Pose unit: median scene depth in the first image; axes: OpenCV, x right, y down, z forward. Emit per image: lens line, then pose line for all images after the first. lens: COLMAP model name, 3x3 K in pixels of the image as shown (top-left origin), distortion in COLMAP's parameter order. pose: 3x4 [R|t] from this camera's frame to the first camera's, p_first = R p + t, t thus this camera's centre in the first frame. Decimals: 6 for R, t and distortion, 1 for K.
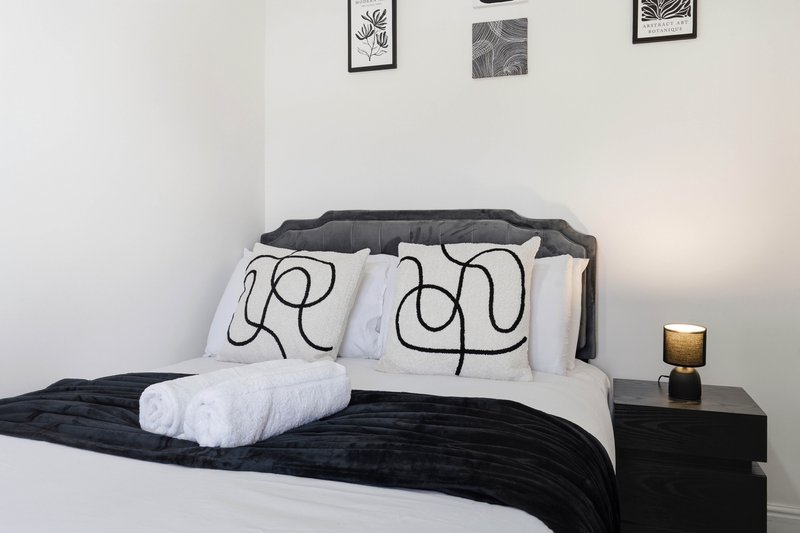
lens RADIAL K [[616.5, 0, 395.5], [0, 616.5, 242.7], [0, 0, 1]] dist [0.011285, -0.013164]
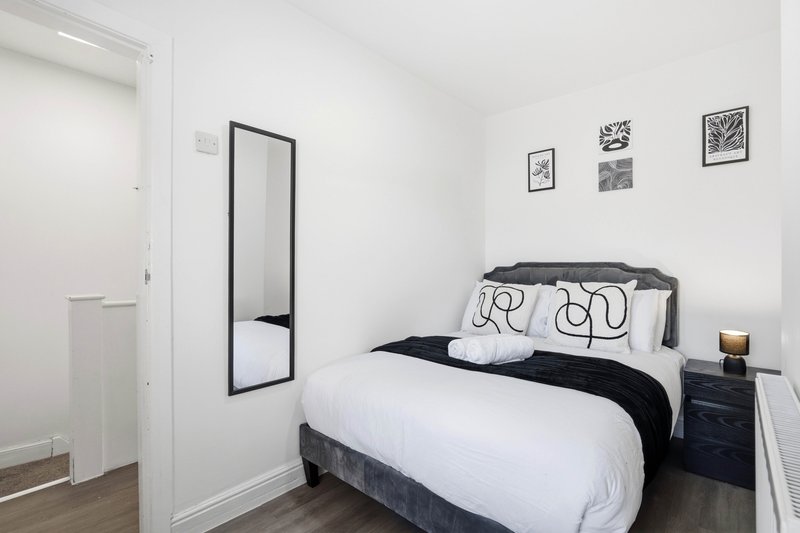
lens RADIAL K [[364.5, 0, 399.4], [0, 364.5, 263.3], [0, 0, 1]] dist [-0.002219, 0.001766]
pose [[0.919984, -0.005386, -0.391918, -0.000388], [0.001695, 0.999951, -0.009763, -0.043865], [0.391951, 0.008317, 0.919948, -0.283195]]
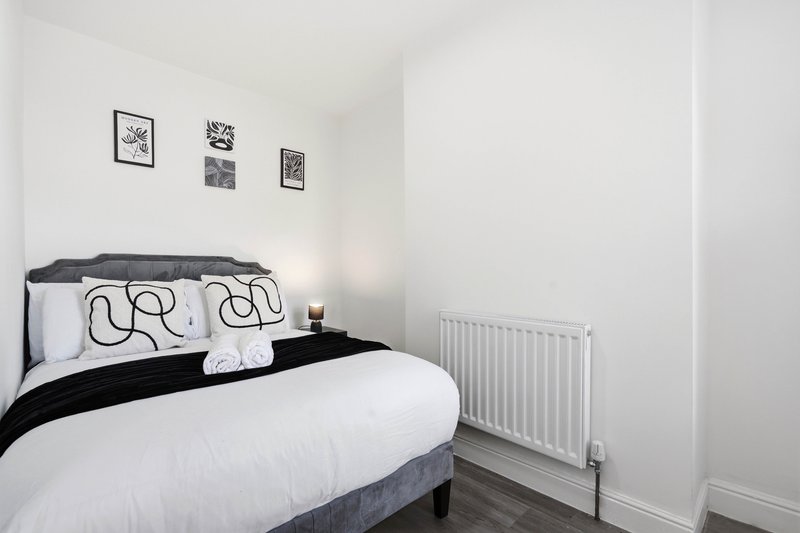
lens RADIAL K [[364.5, 0, 398.7], [0, 364.5, 272.7], [0, 0, 1]] dist [-0.002219, 0.001766]
pose [[0.467959, -0.015453, 0.883615, -0.640285], [0.002272, 0.999865, 0.016283, -0.022056], [-0.883747, -0.005612, 0.467931, -0.033094]]
